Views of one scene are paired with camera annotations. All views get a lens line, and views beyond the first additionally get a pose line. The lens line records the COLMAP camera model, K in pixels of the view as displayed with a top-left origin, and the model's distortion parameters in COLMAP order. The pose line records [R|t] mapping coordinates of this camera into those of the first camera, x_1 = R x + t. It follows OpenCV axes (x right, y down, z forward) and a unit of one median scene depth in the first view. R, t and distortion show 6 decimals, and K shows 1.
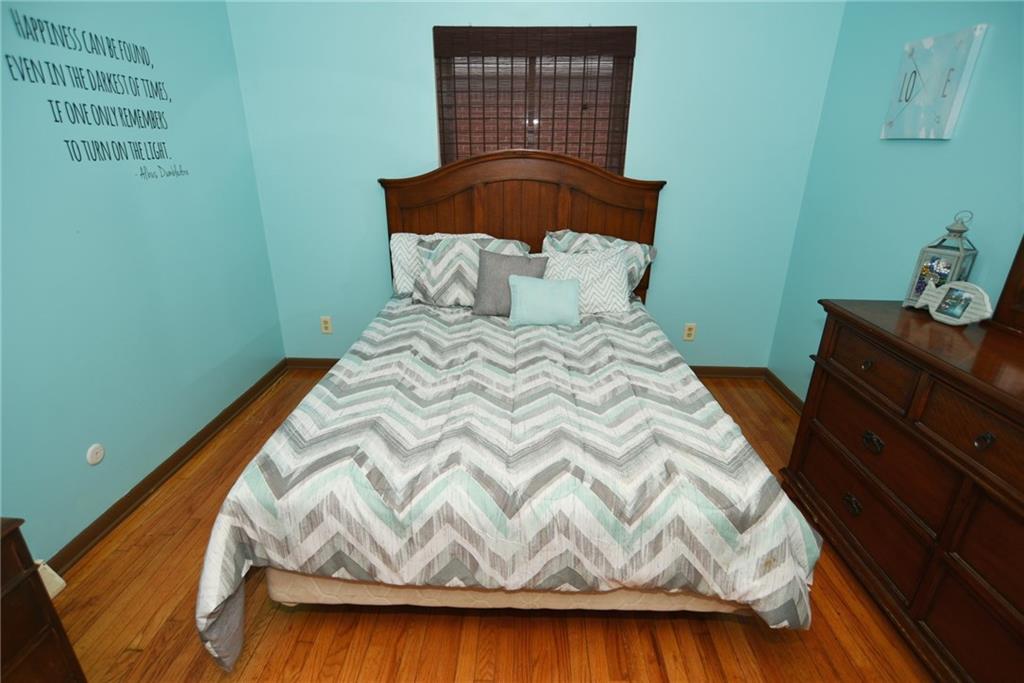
lens RADIAL K [[501.4, 0, 513.0], [0, 501.4, 344.3], [0, 0, 1]] dist [-0.013996, 0.007995]
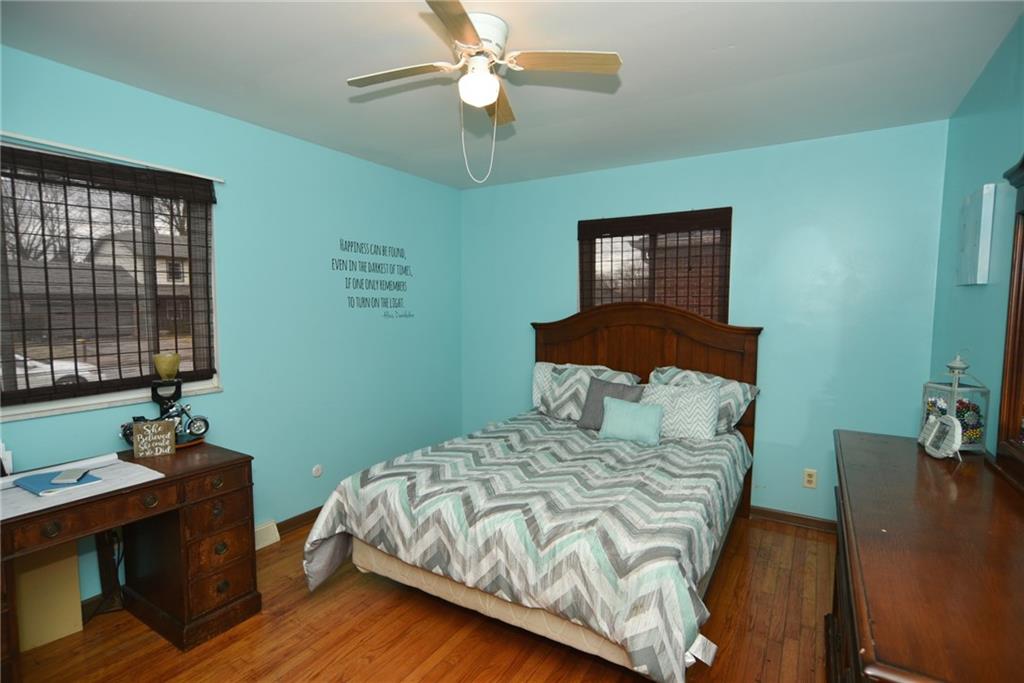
lens RADIAL K [[501.4, 0, 514.9], [0, 501.4, 342.5], [0, 0, 1]] dist [-0.013996, 0.007995]
pose [[0.872746, 0.029665, -0.487273, 0.506490], [-0.175555, 0.950448, -0.256572, 0.114836], [0.455516, 0.309466, 0.834707, -0.215262]]
